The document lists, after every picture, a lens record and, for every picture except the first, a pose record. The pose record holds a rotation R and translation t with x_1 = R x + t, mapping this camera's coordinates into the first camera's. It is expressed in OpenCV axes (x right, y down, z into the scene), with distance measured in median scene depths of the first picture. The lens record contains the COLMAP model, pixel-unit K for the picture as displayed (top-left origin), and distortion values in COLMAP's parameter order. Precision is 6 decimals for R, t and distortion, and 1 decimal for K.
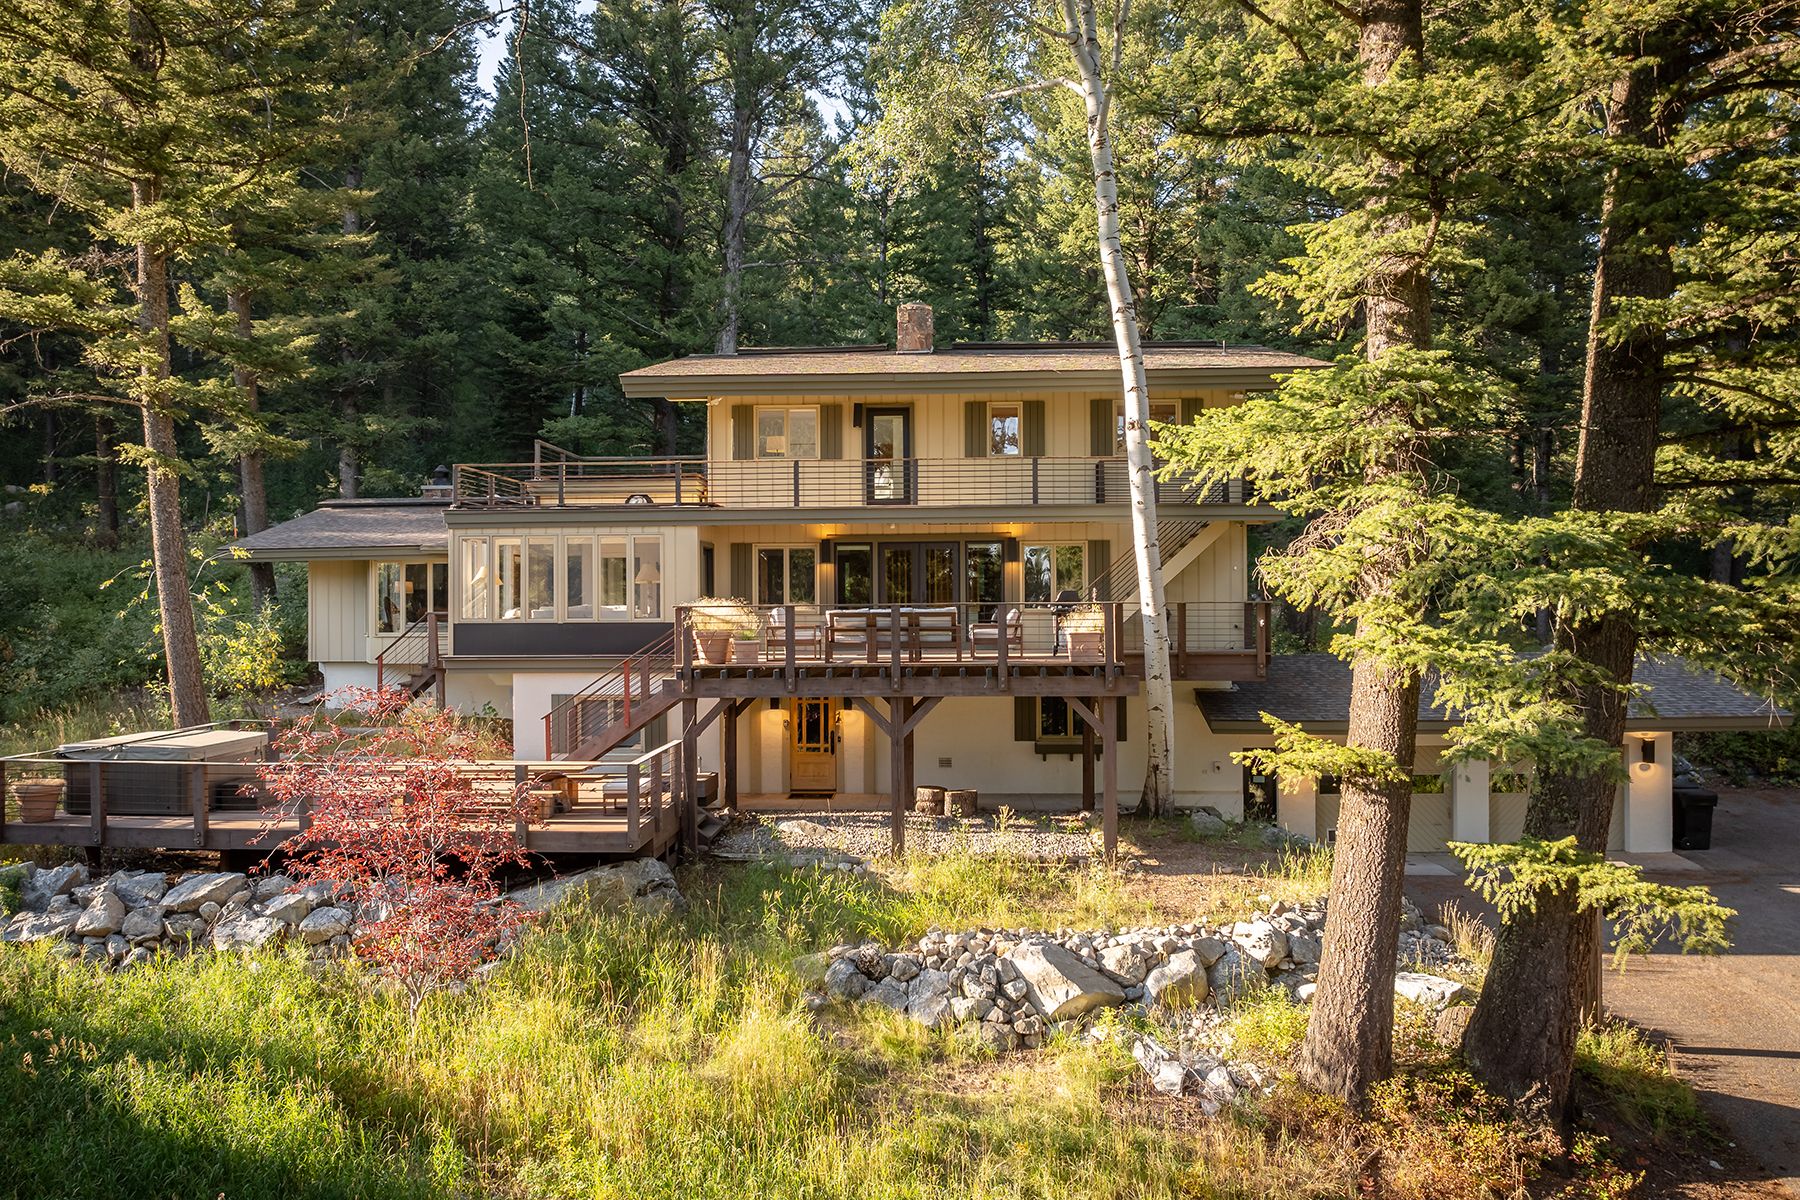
lens RADIAL K [[1272.8, 0, 909.6], [0, 1272.8, 601.2], [0, 0, 1]] dist [-0.042162, 0.007285]
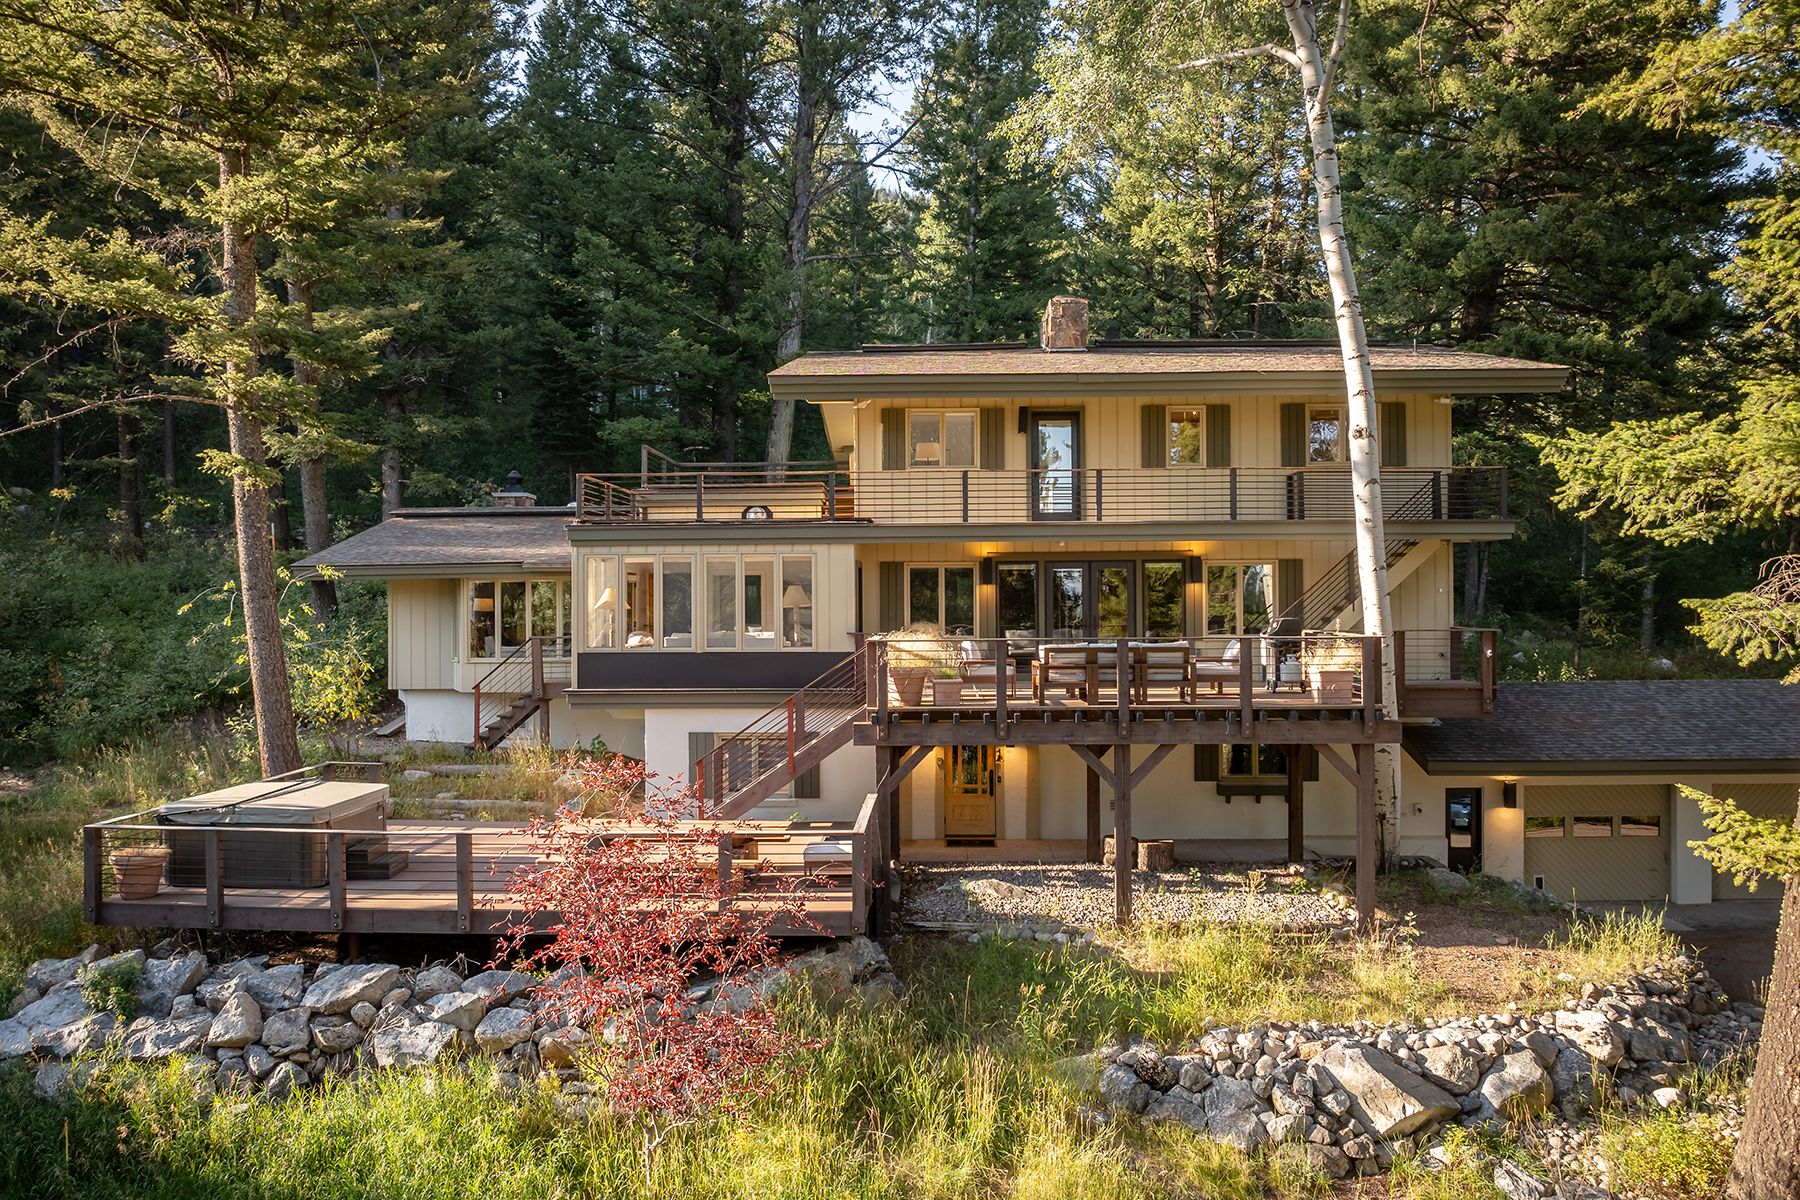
lens RADIAL K [[1272.8, 0, 904.4], [0, 1272.8, 597.8], [0, 0, 1]] dist [-0.042162, 0.007285]
pose [[0.999905, 0.000287, 0.013784, -0.148315], [-0.000271, 0.999999, -0.001148, -0.020900], [-0.013784, 0.001144, 0.999904, 0.109992]]
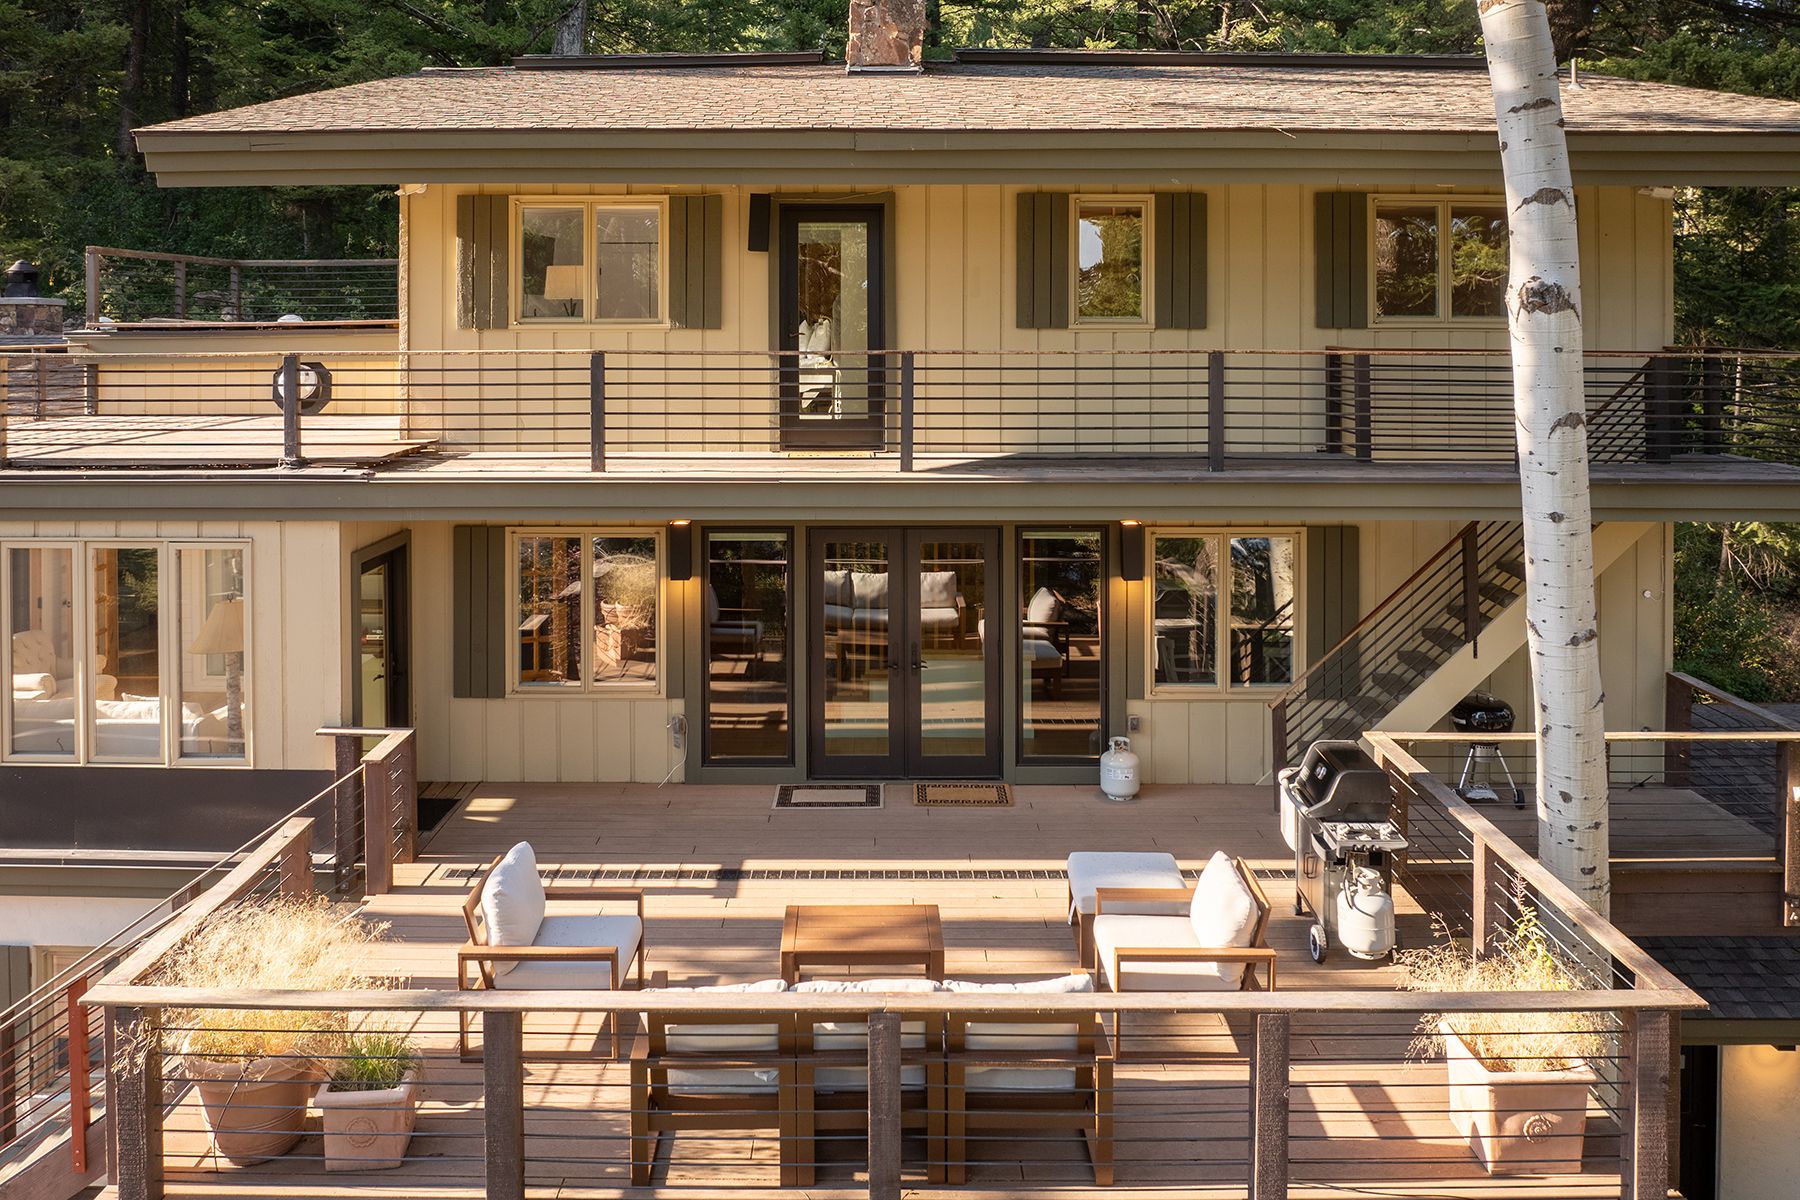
lens RADIAL K [[1272.8, 0, 877.8], [0, 1272.8, 328.7], [0, 0, 1]] dist [-0.042162, 0.007285]
pose [[0.999300, 0.004658, 0.037106, -0.018978], [-0.005210, 0.999877, 0.014794, -0.127662], [-0.037032, -0.014977, 0.999202, 0.630451]]
